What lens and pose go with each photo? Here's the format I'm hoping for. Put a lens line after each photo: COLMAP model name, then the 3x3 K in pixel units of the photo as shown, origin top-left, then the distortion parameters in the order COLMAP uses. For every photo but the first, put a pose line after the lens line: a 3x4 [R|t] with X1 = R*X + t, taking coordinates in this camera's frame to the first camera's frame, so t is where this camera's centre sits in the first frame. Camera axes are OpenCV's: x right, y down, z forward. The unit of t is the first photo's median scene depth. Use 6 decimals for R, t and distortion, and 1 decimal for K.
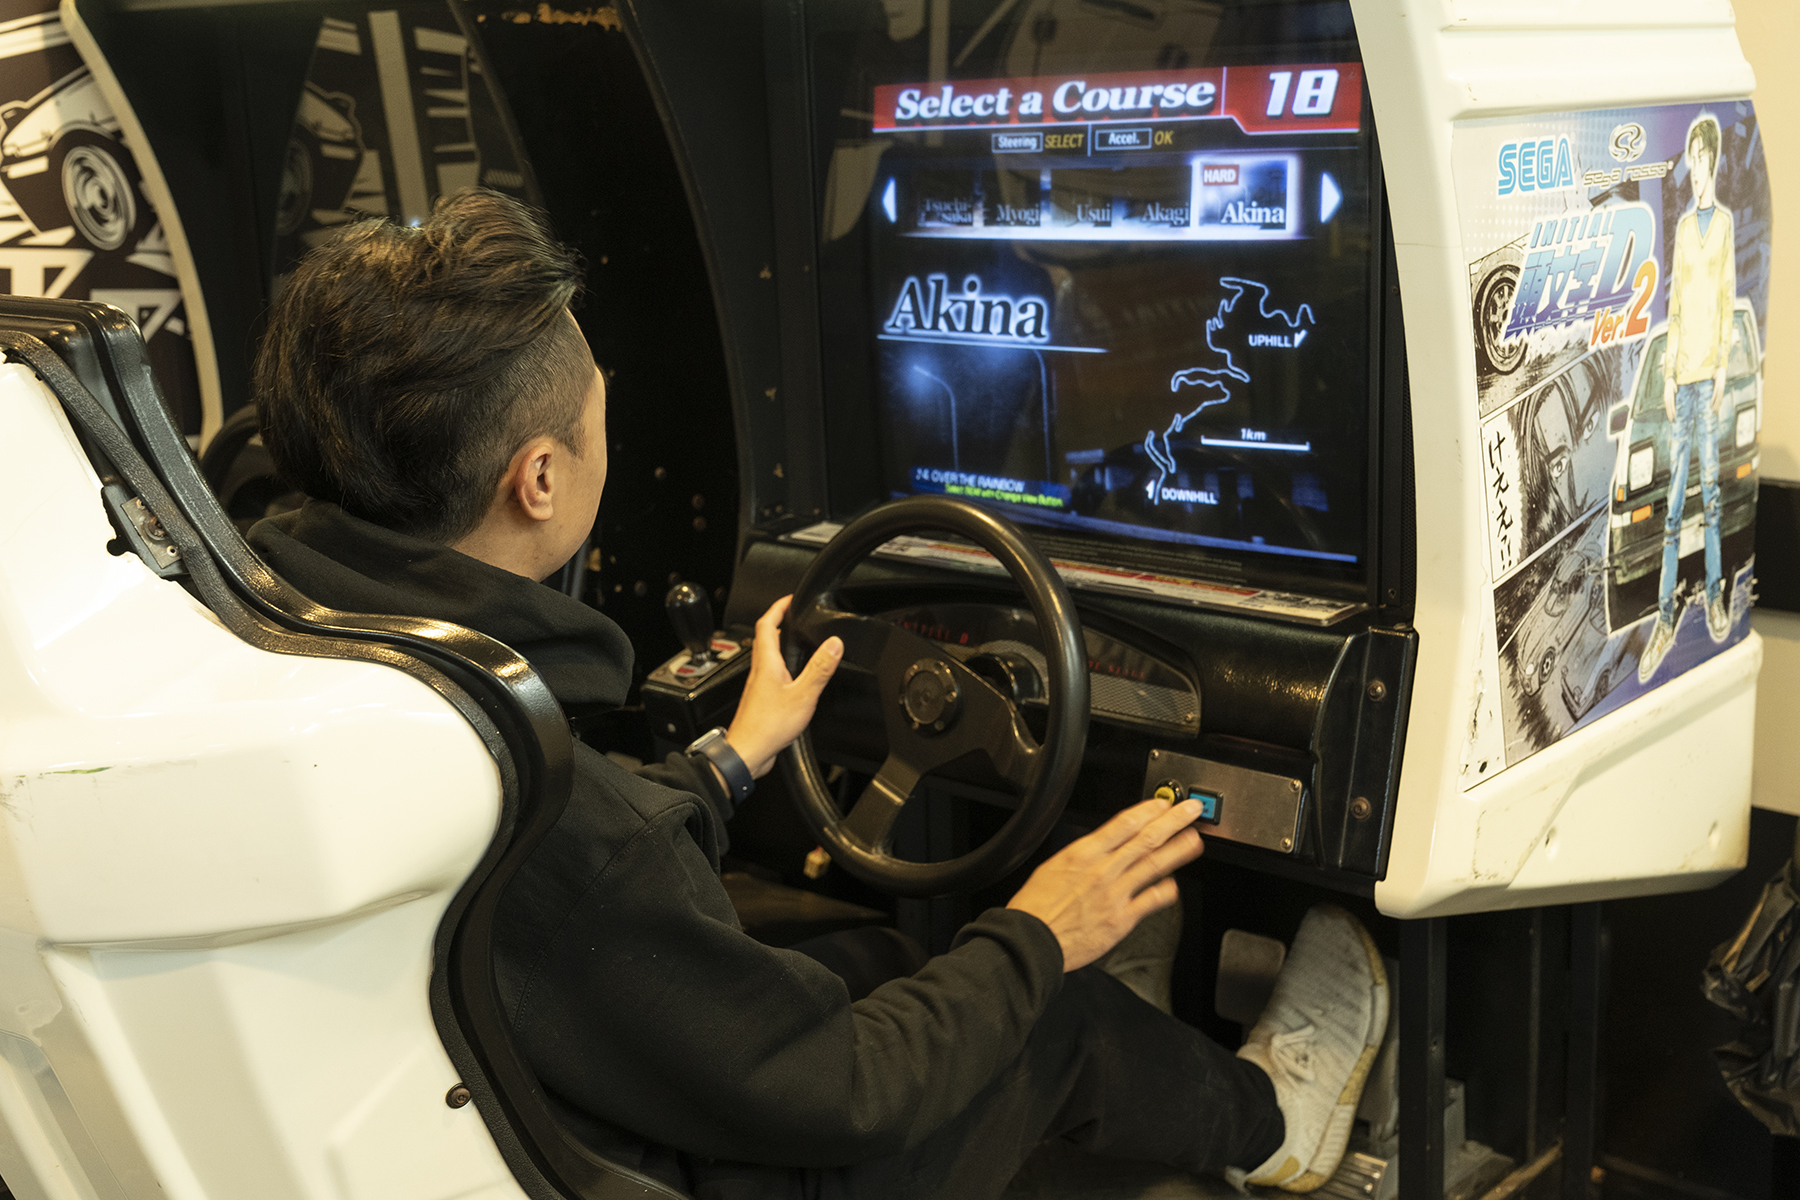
lens RADIAL K [[2255.4, 0, 900.0], [0, 2255.4, 600.0], [0, 0, 1]] dist [0.017382, 0.076383]
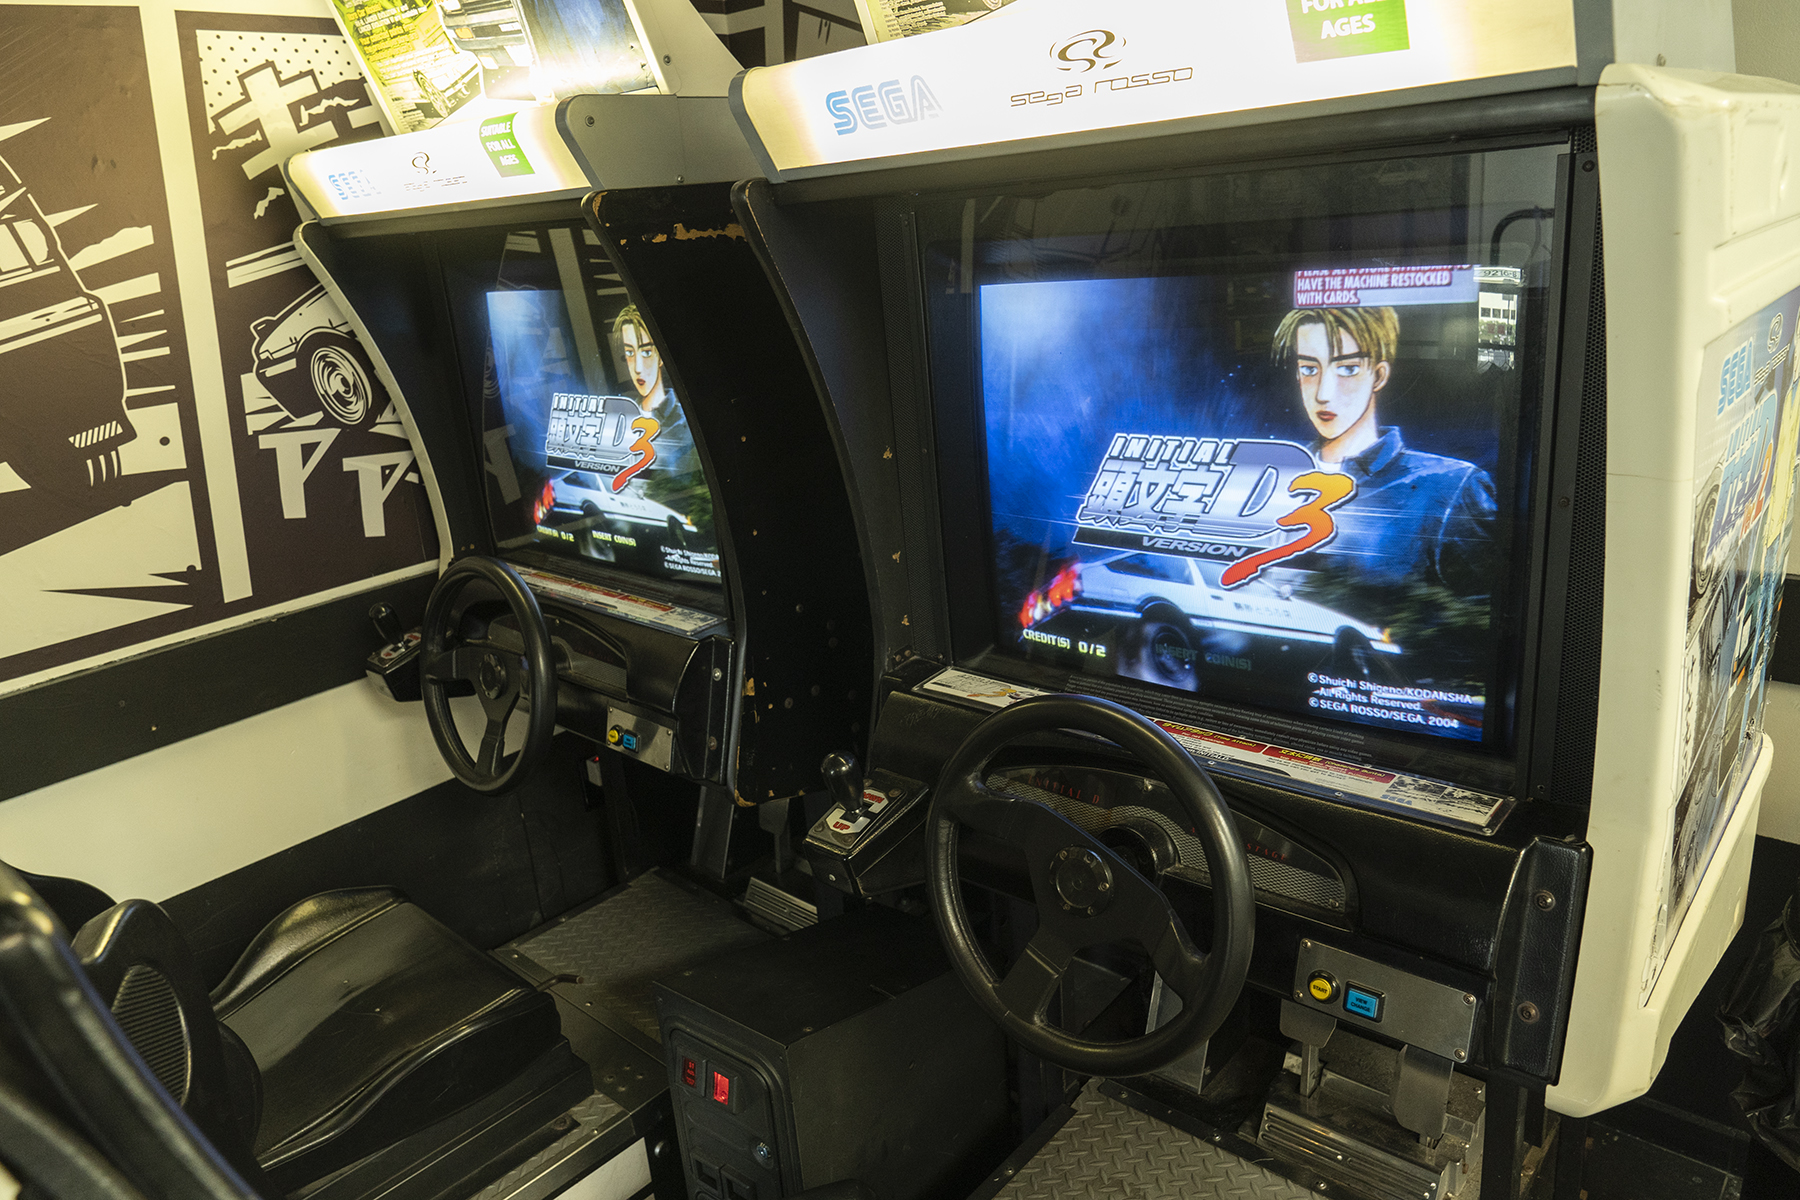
lens RADIAL K [[1227.8, 0, 900.0], [0, 1227.8, 600.0], [0, 0, 1]] dist [-0.025006, 0.008031]
pose [[0.998719, -0.050492, -0.003358, -0.045979], [0.050592, 0.994911, 0.087139, -0.104762], [-0.001059, -0.087197, 0.996191, 0.316648]]
